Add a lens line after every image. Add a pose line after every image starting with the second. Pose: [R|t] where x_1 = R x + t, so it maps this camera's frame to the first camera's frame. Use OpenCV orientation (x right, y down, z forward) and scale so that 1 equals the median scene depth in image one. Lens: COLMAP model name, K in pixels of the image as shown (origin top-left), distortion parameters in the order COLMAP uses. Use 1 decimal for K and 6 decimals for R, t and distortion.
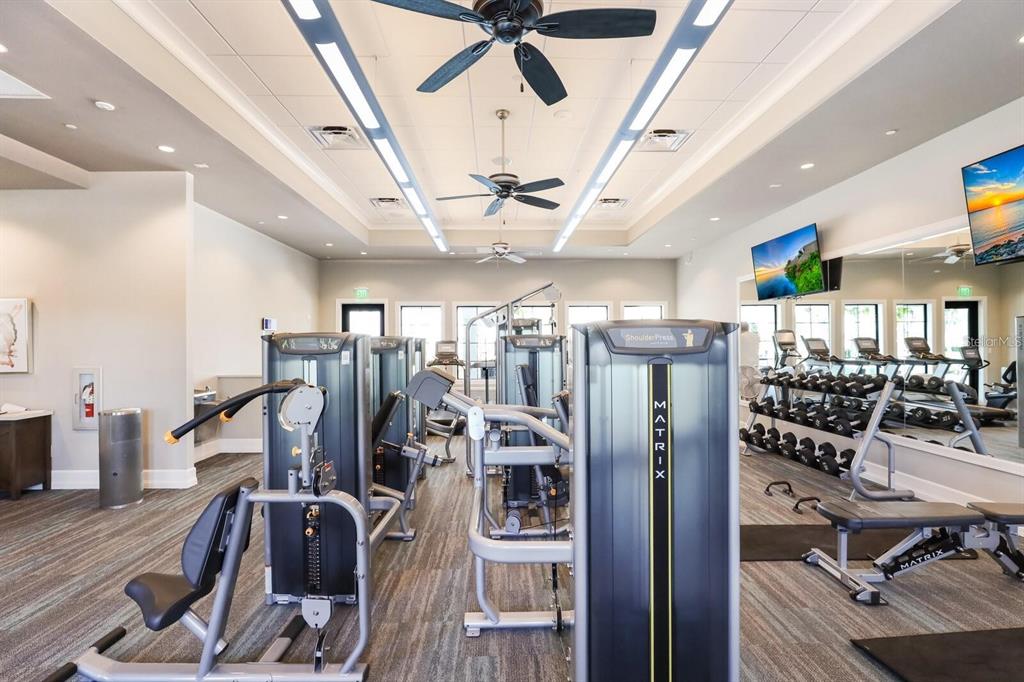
lens RADIAL K [[464.3, 0, 512.7], [0, 464.3, 343.8], [0, 0, 1]] dist [-0.005169, -0.000925]
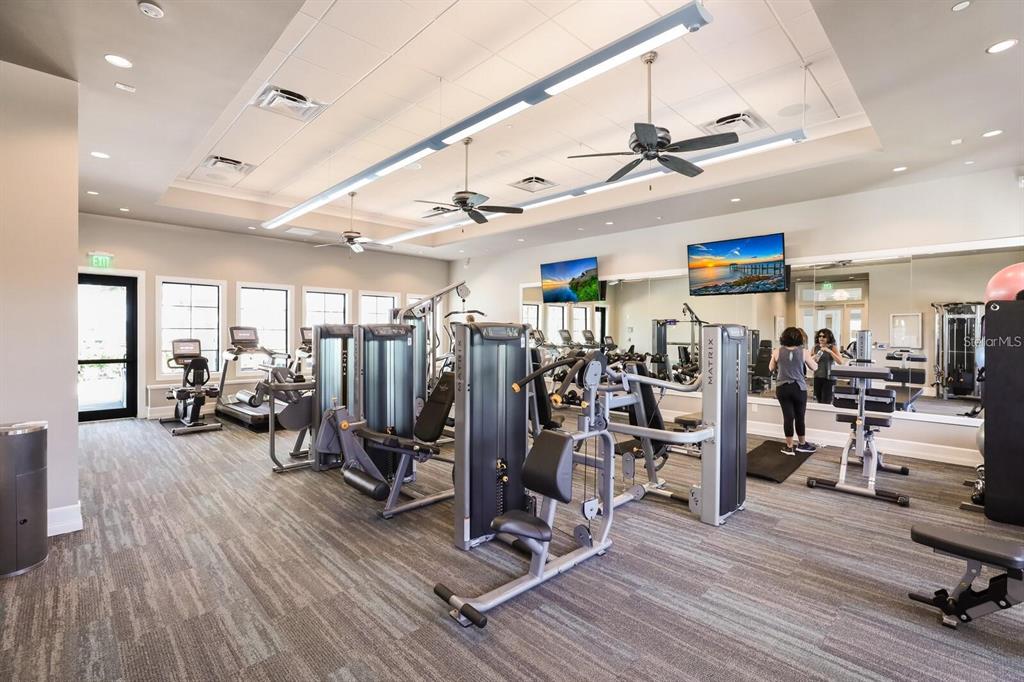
lens RADIAL K [[464.3, 0, 517.2], [0, 464.3, 338.5], [0, 0, 1]] dist [-0.005169, -0.000925]
pose [[0.737501, 0.000107, 0.675346, -0.557394], [-0.008782, 0.999917, 0.009432, 0.002326], [-0.675289, -0.012887, 0.737440, 0.017655]]
